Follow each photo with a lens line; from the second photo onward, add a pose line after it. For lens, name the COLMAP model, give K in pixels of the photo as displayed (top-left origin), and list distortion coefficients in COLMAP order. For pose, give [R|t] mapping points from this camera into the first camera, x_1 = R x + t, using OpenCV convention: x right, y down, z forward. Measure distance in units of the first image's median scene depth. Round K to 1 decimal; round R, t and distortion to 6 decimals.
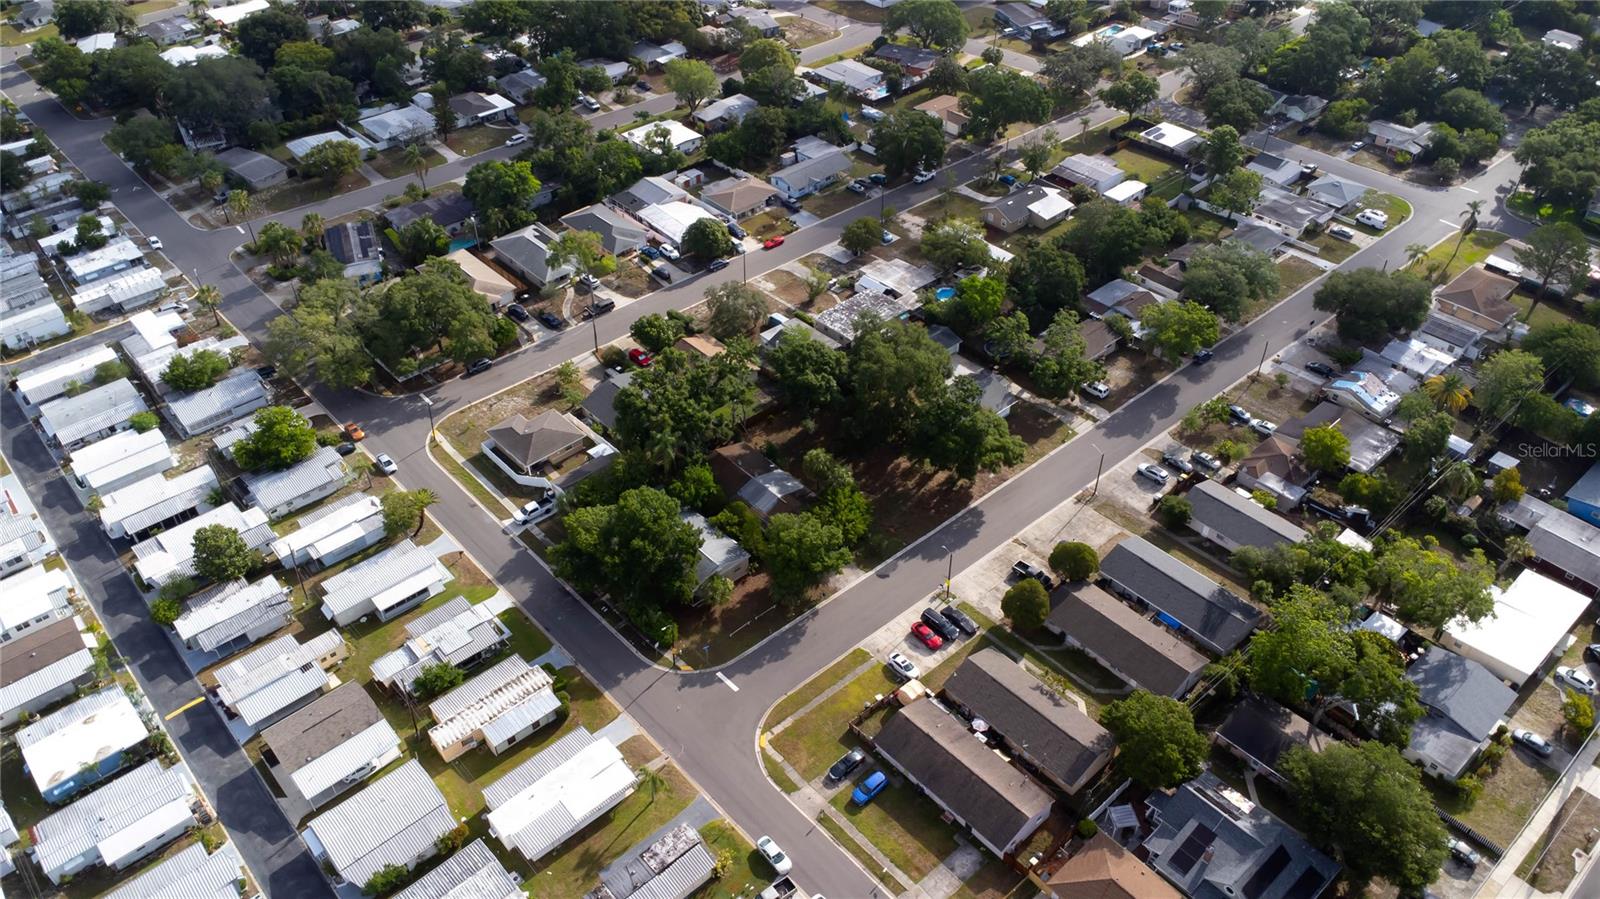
lens RADIAL K [[1159.0, 0, 803.5], [0, 1159.0, 446.3], [0, 0, 1]] dist [0.054503, -0.076348]
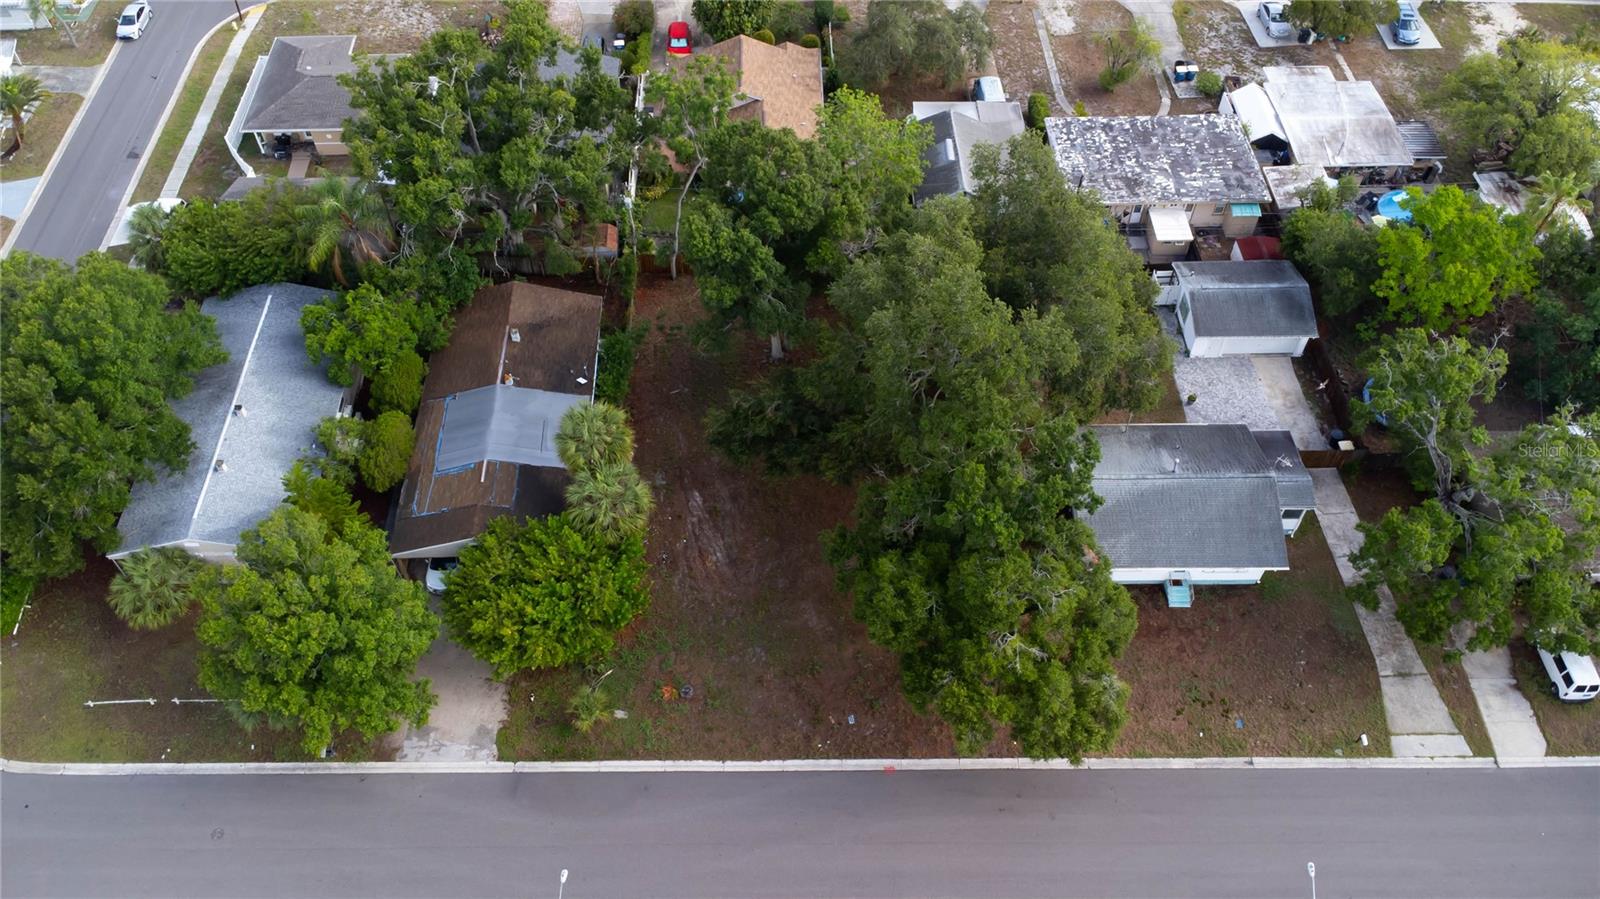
lens RADIAL K [[1234.3, 0, 804.3], [0, 1234.3, 448.6], [0, 0, 1]] dist [0.063388, -0.089207]
pose [[0.760261, 0.519242, -0.390374, 0.214180], [-0.425824, 0.852151, 0.304158, -0.128440], [0.490589, -0.065008, 0.868963, 0.653571]]
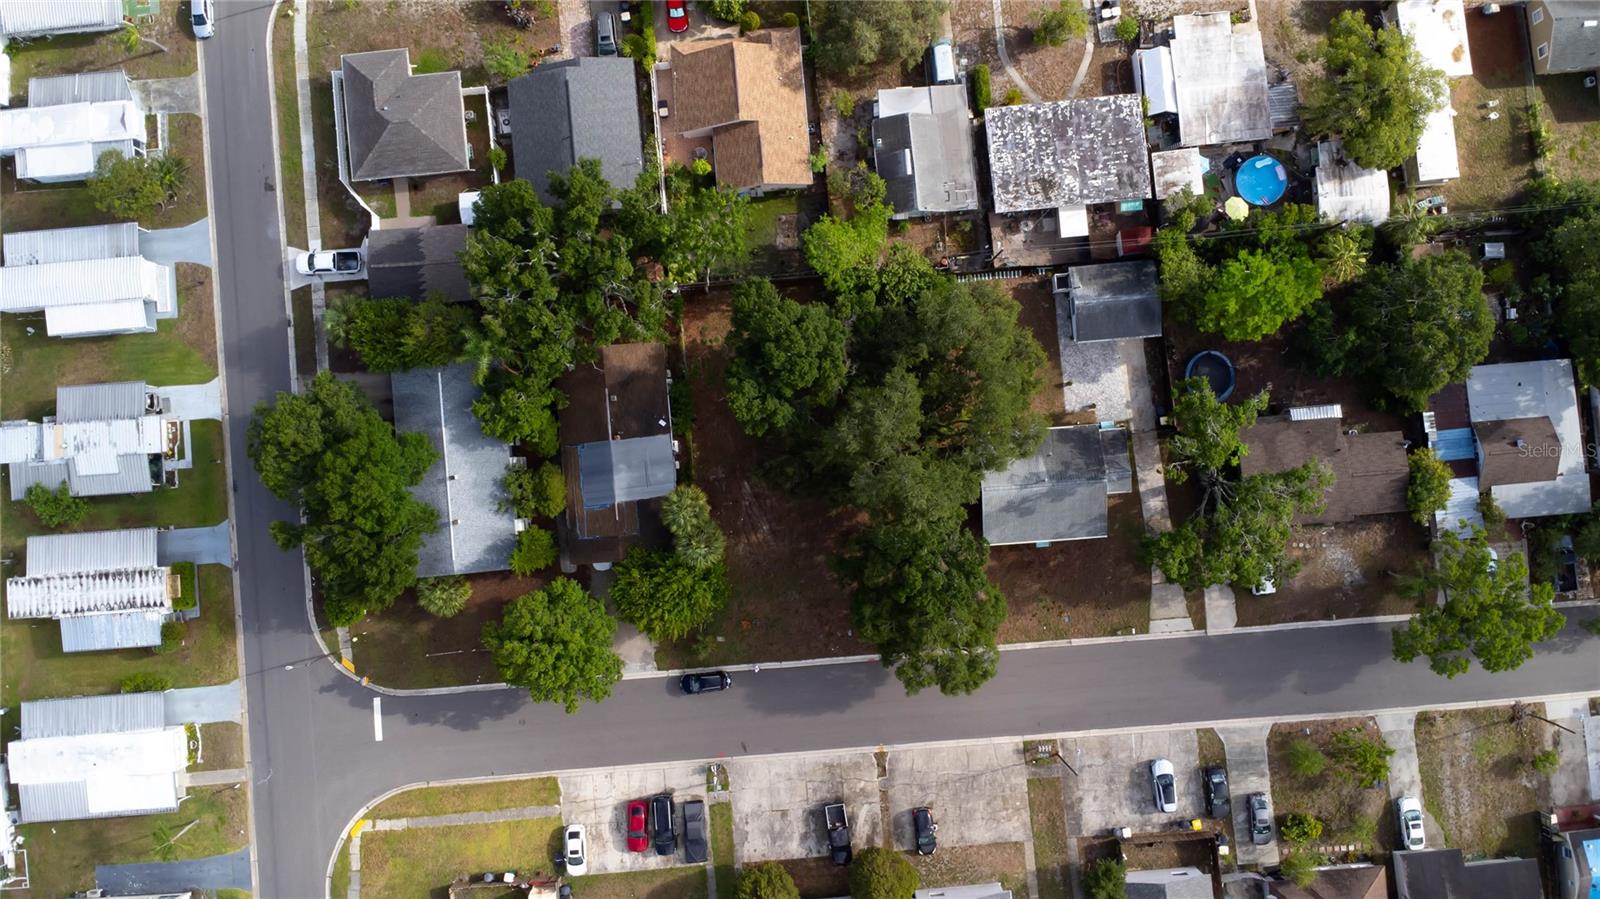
lens RADIAL K [[1159.0, 0, 803.5], [0, 1159.0, 446.3], [0, 0, 1]] dist [0.054503, -0.076348]
pose [[0.798986, 0.600932, -0.022398, 0.054135], [-0.380954, 0.534625, 0.754355, -0.469811], [0.465291, -0.594186, 0.656085, 0.617465]]
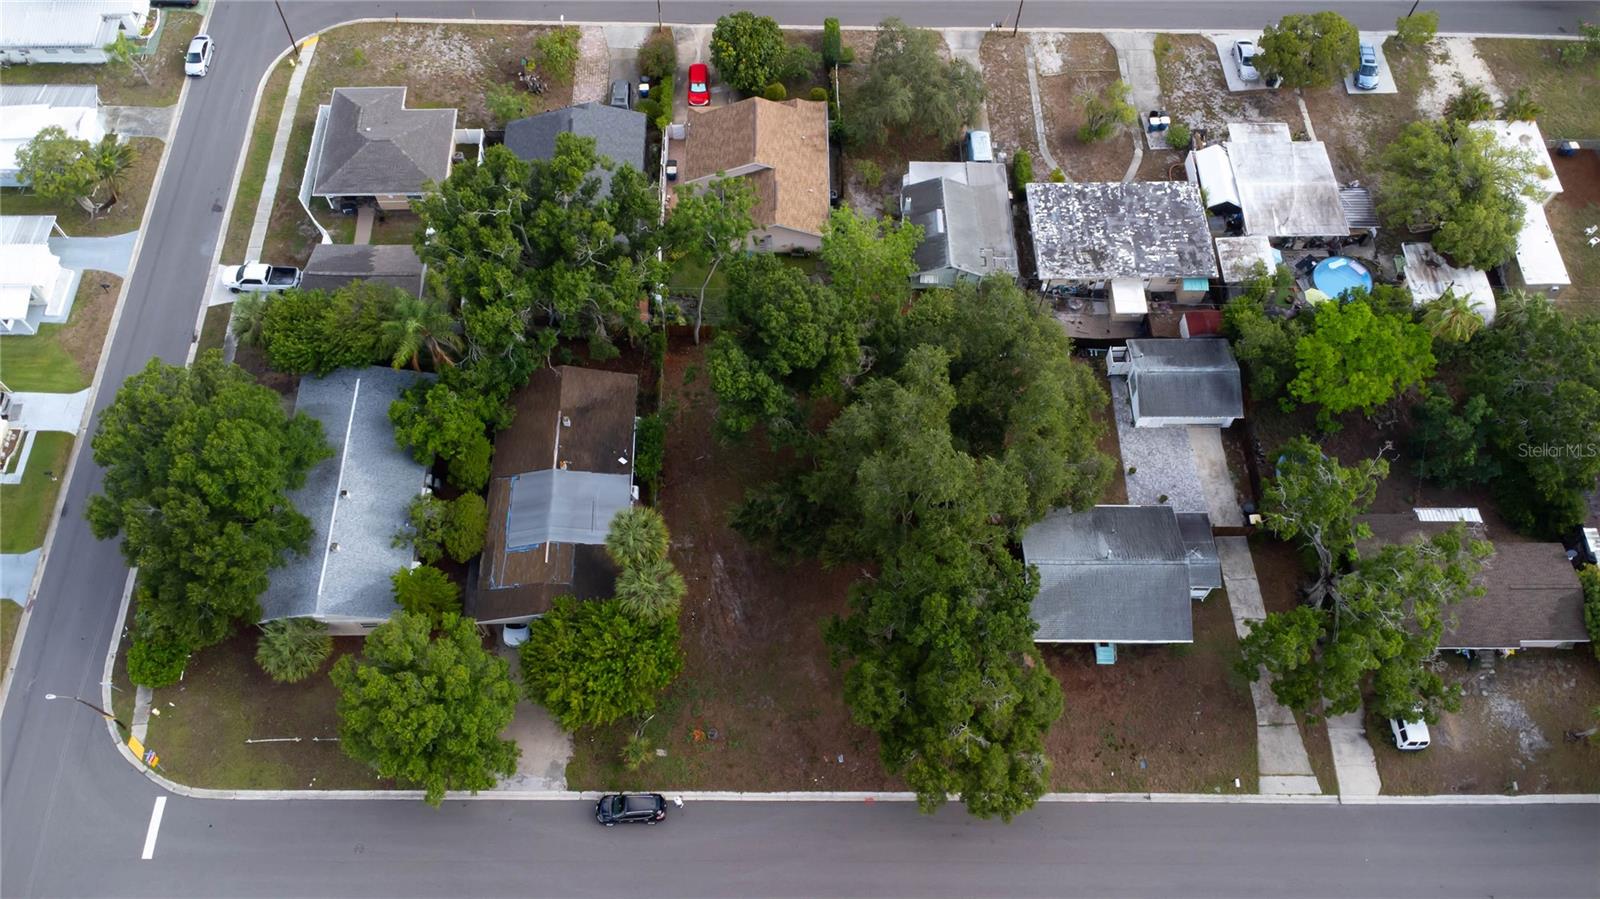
lens RADIAL K [[1226.5, 0, 804.6], [0, 1226.5, 447.1], [0, 0, 1]] dist [0.055921, -0.076487]
pose [[0.751789, 0.590053, -0.294366, 0.179785], [-0.434476, 0.779059, 0.451993, -0.255269], [0.496028, -0.211908, 0.842052, 0.597076]]
